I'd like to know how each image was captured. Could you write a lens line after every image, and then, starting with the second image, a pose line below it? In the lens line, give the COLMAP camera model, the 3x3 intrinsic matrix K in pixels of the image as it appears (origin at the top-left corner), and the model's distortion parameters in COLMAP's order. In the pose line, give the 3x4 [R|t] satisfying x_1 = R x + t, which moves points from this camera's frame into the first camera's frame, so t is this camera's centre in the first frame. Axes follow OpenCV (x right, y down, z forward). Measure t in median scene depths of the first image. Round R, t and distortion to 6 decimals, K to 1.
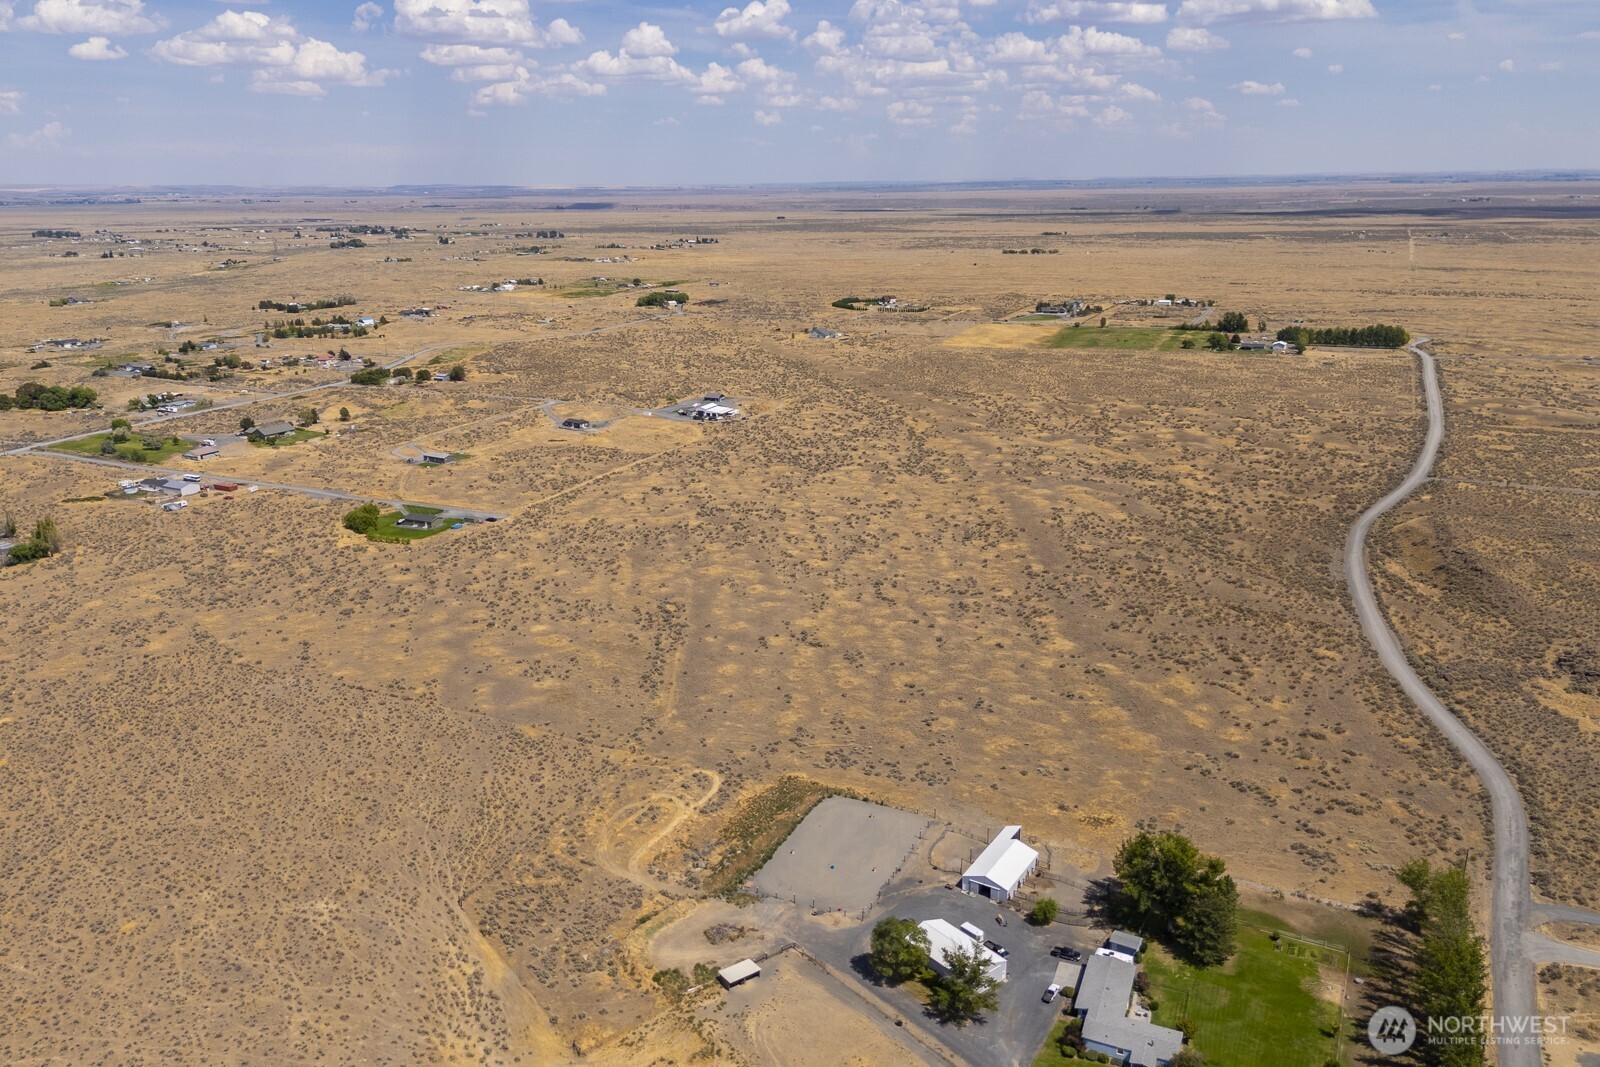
lens RADIAL K [[1186.3, 0, 786.3], [0, 1186.3, 559.2], [0, 0, 1]] dist [0.069268, -0.062040]
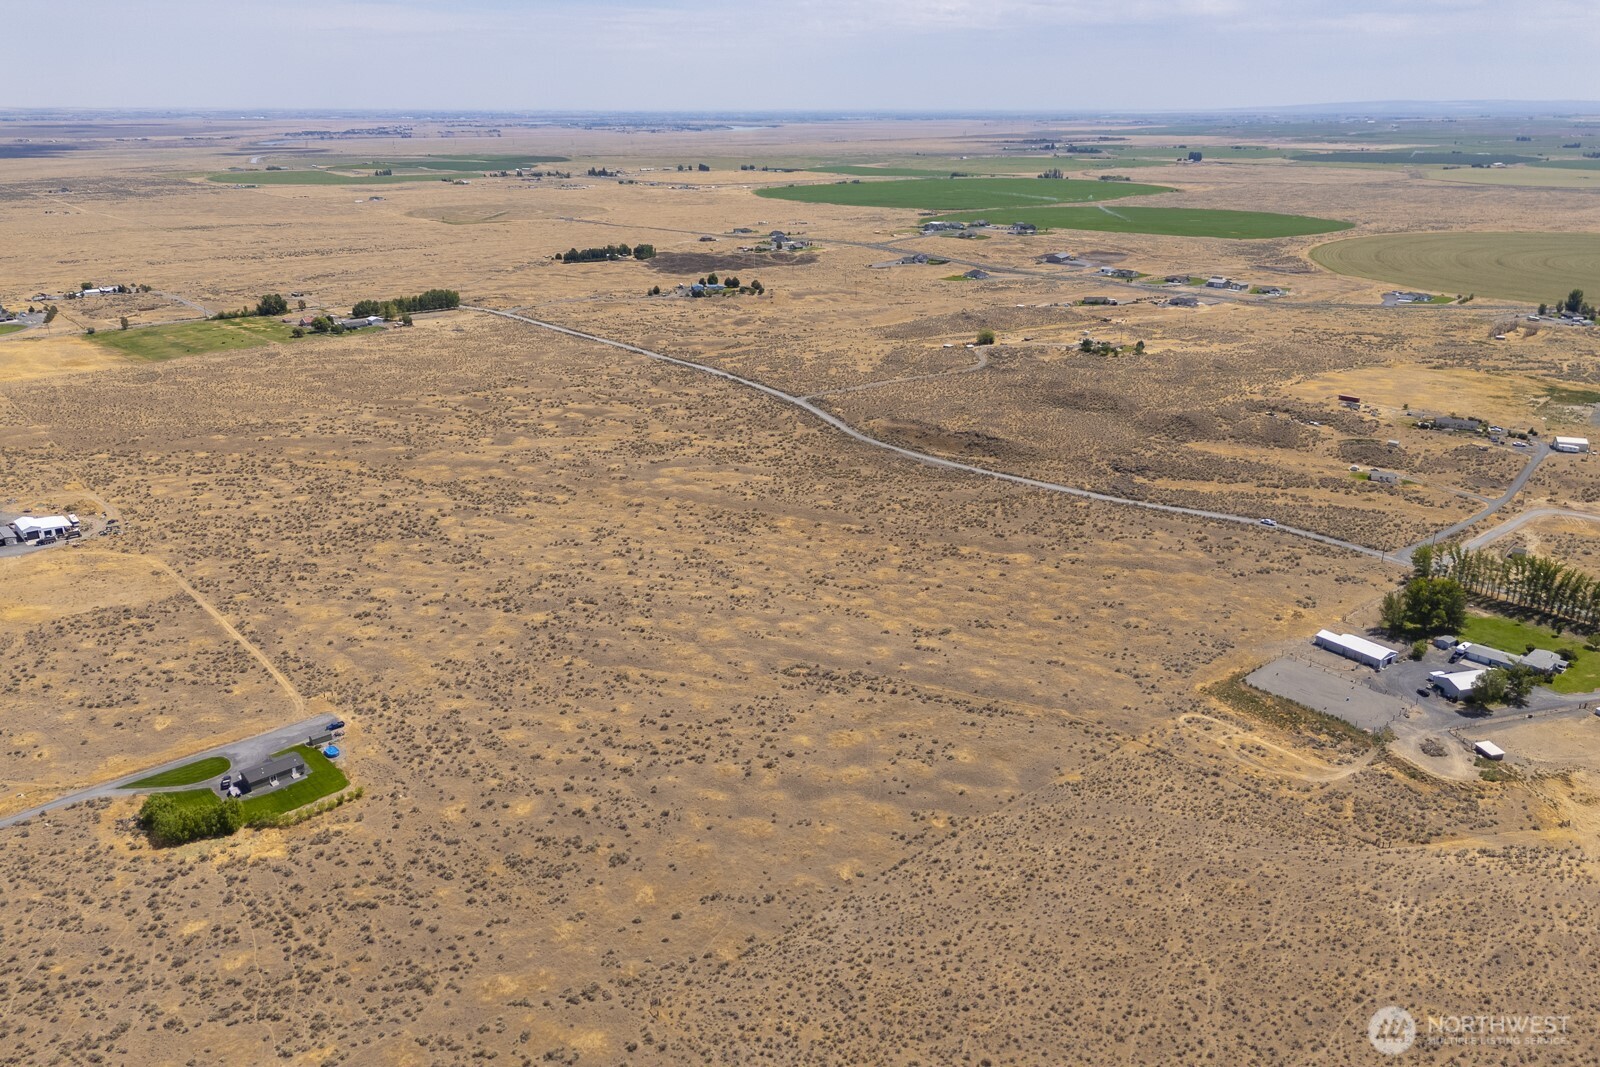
lens RADIAL K [[1186.3, 0, 786.1], [0, 1186.3, 532.2], [0, 0, 1]] dist [0.069268, -0.062040]
pose [[0.401002, -0.300456, 0.865404, -0.461159], [0.277390, 0.940159, 0.197876, -0.131883], [-0.873071, 0.160706, 0.460349, 0.286159]]
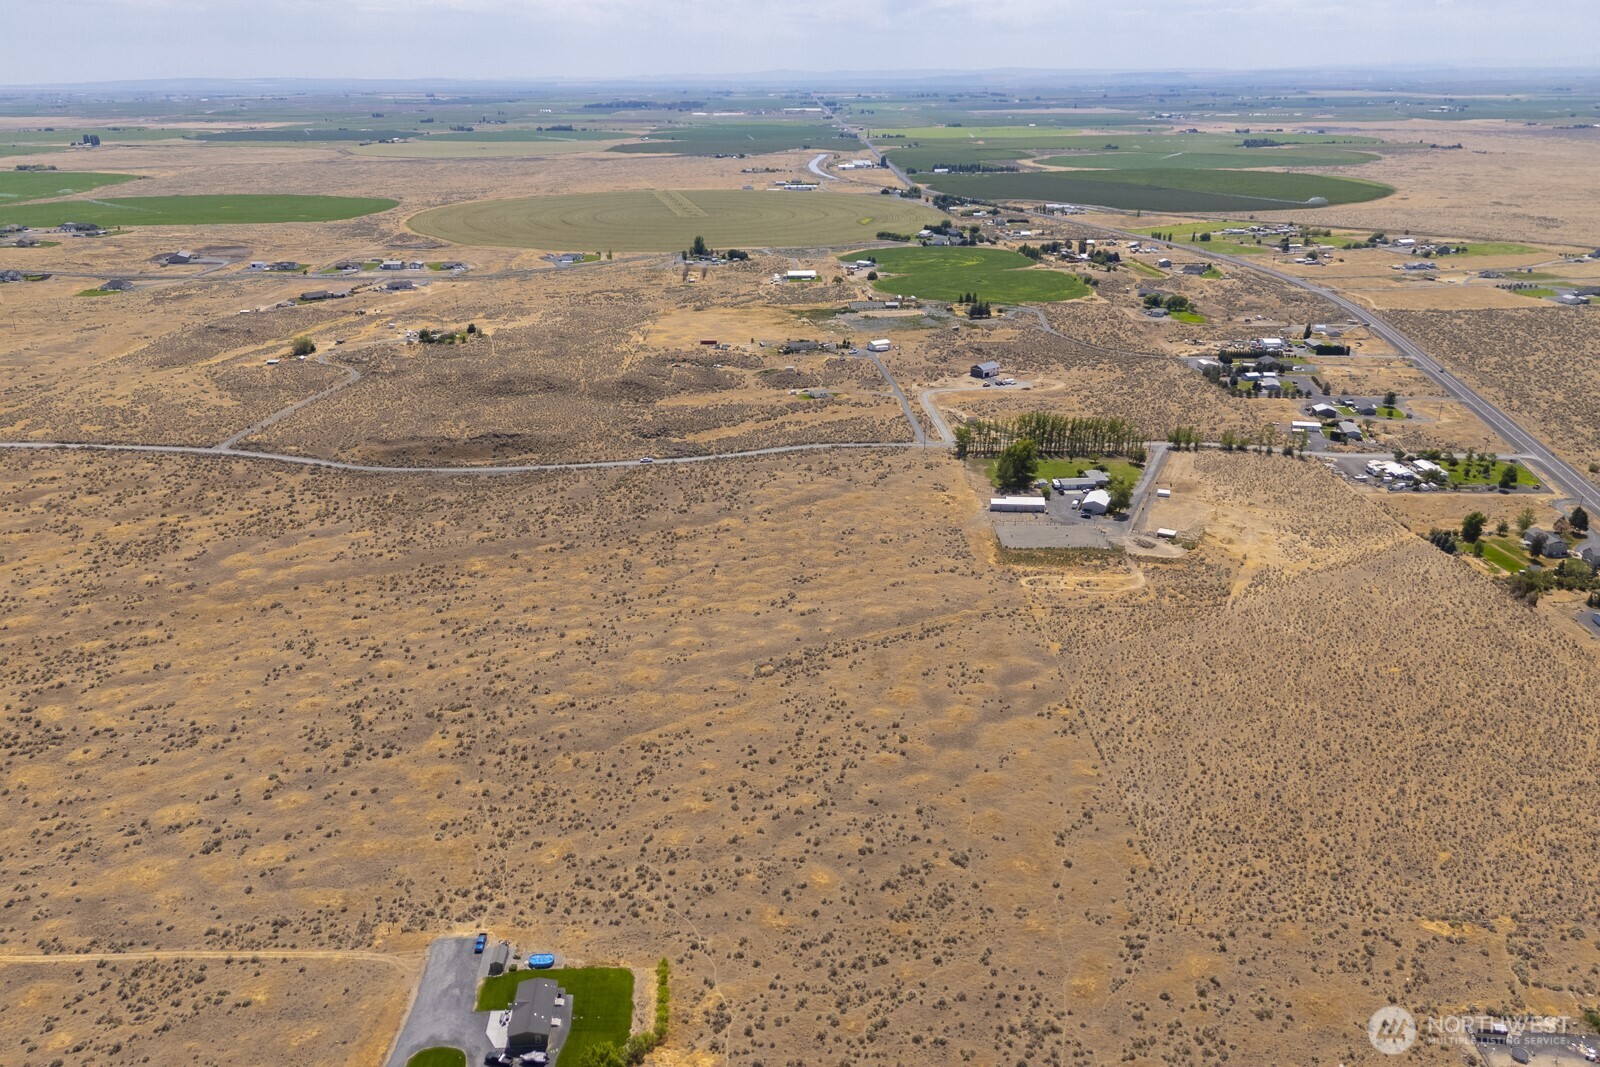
lens RADIAL K [[1186.3, 0, 795.2], [0, 1186.3, 575.4], [0, 0, 1]] dist [0.069268, -0.062040]
pose [[-0.459138, -0.329934, 0.824825, -0.441179], [0.281569, 0.826557, 0.487362, -0.242282], [-0.842562, 0.456011, -0.286605, 0.627892]]
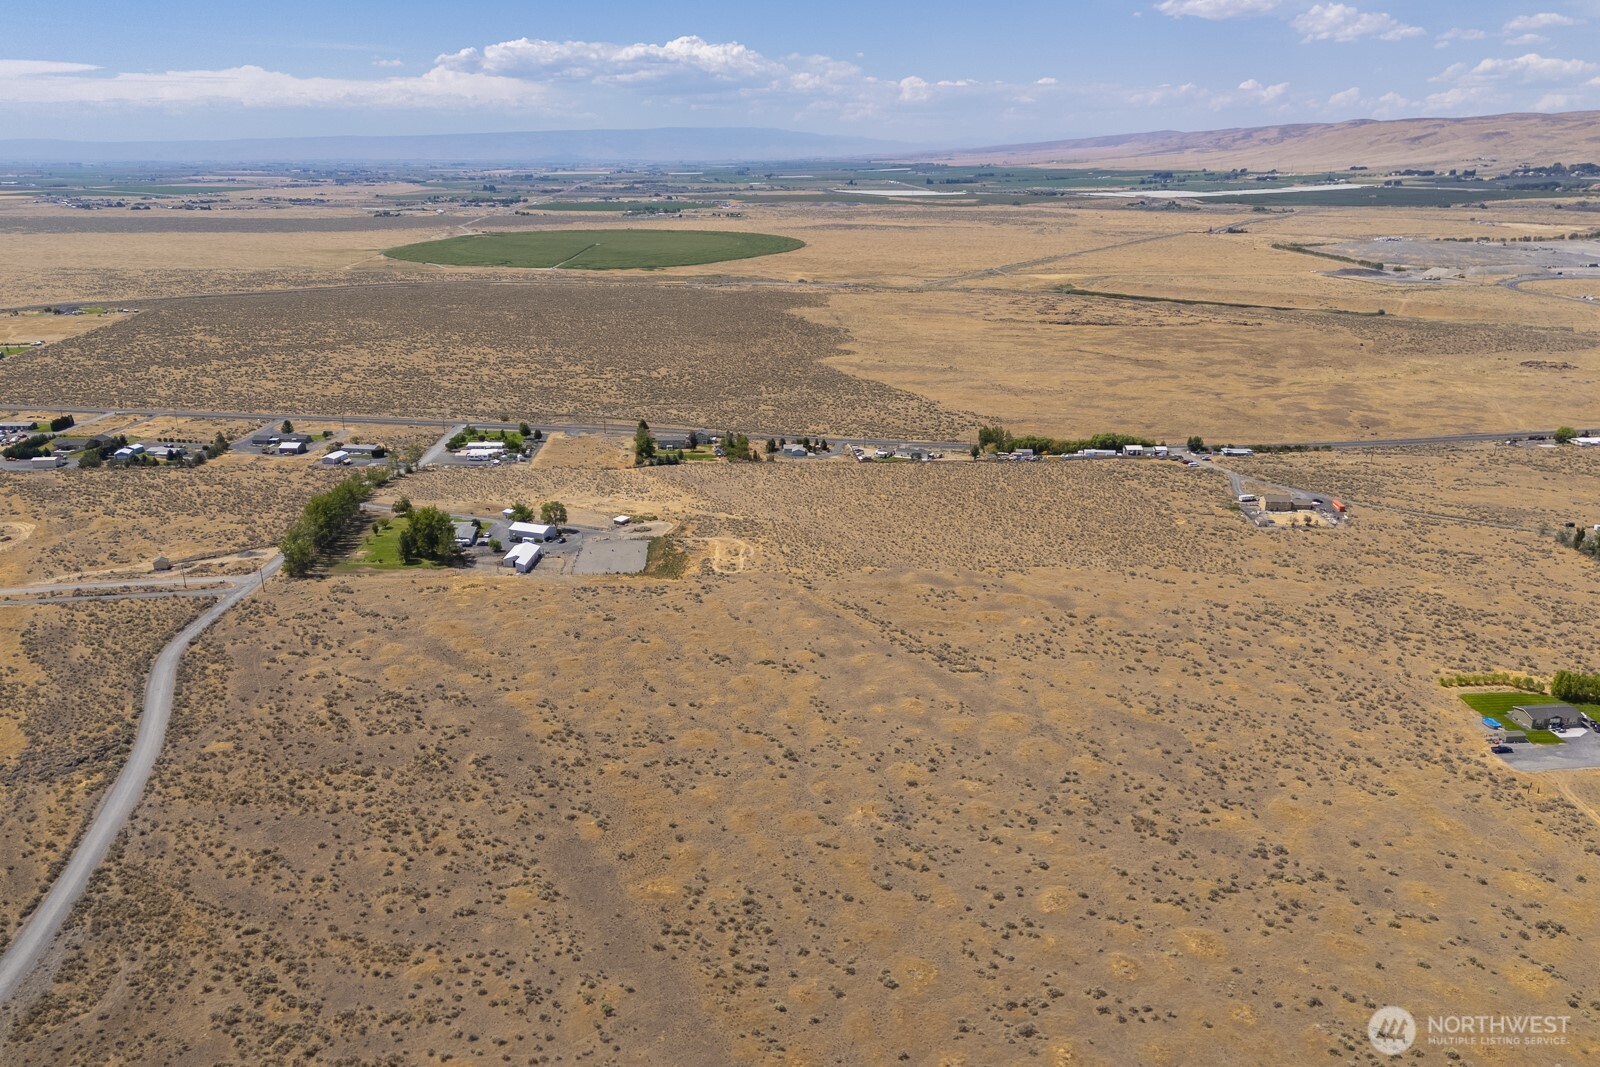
lens RADIAL K [[1186.3, 0, 802.8], [0, 1186.3, 550.4], [0, 0, 1]] dist [0.069268, -0.062040]
pose [[-0.863001, 0.173307, -0.474546, 0.213987], [-0.140713, 0.819691, 0.555253, -0.263125], [0.485210, 0.545959, -0.683008, 0.776666]]
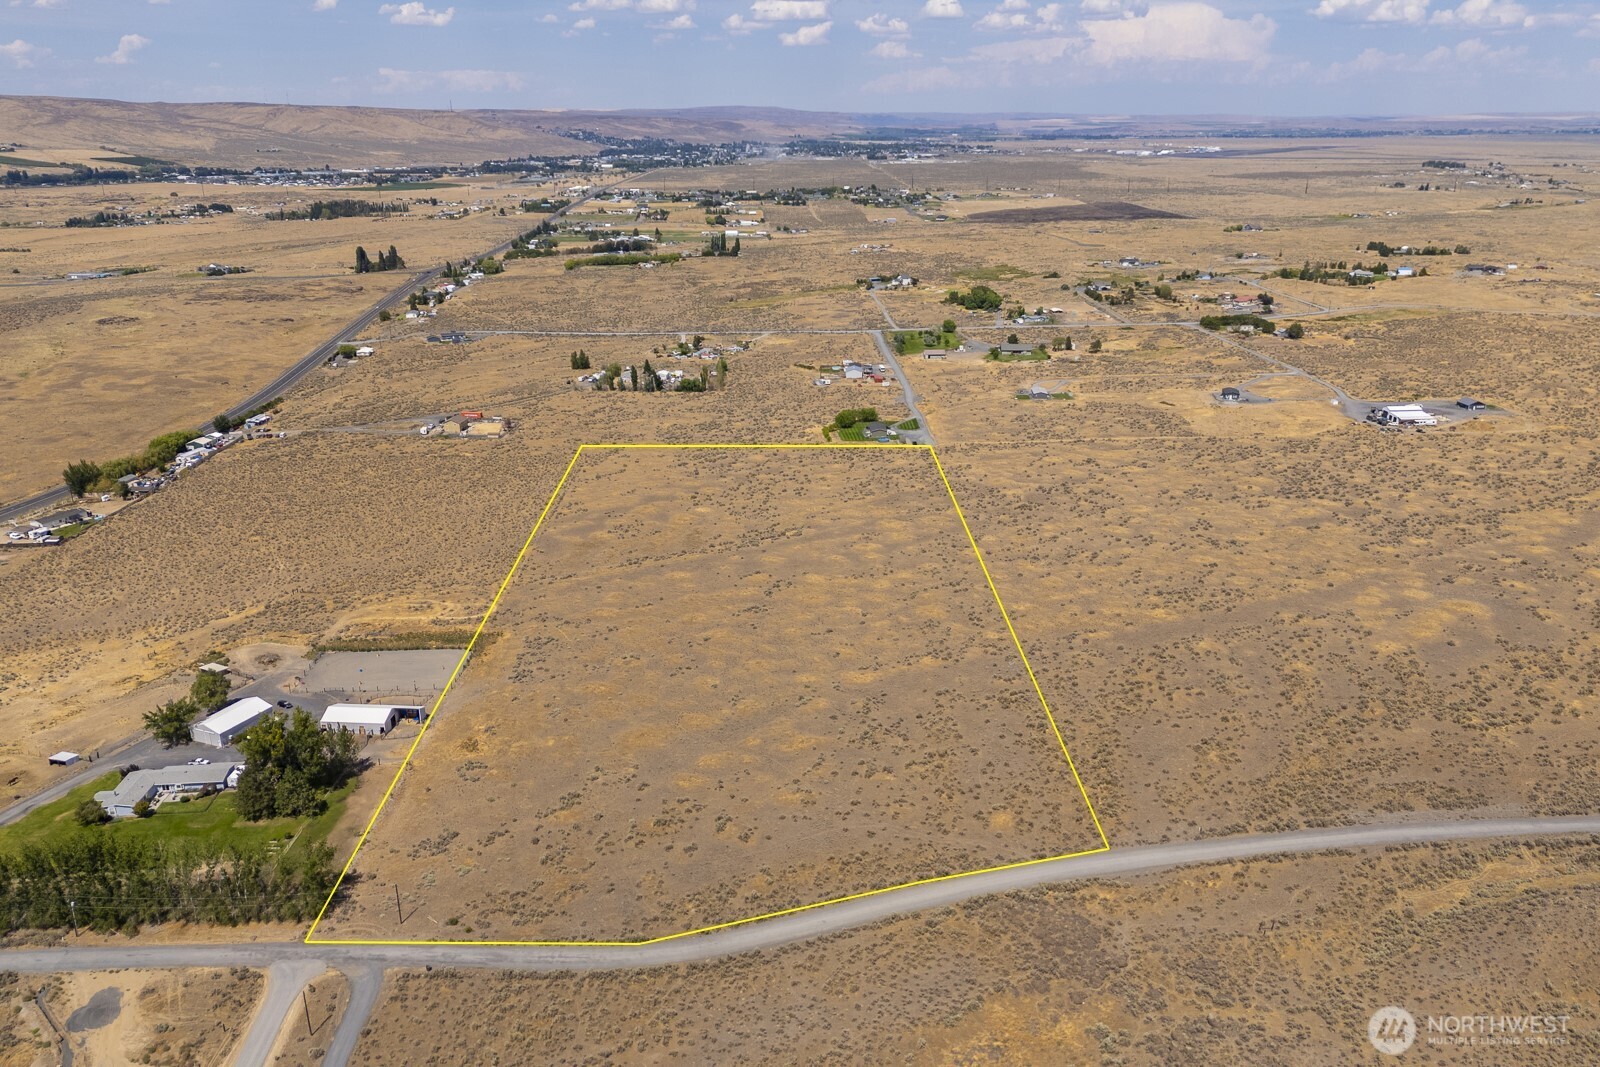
lens RADIAL K [[1186.3, 0, 792.4], [0, 1186.3, 584.2], [0, 0, 1]] dist [0.069268, -0.062040]
pose [[0.463531, 0.330722, -0.822047, 0.421988], [-0.270825, 0.936218, 0.223943, -0.082192], [0.843678, 0.118826, 0.523534, 0.224259]]
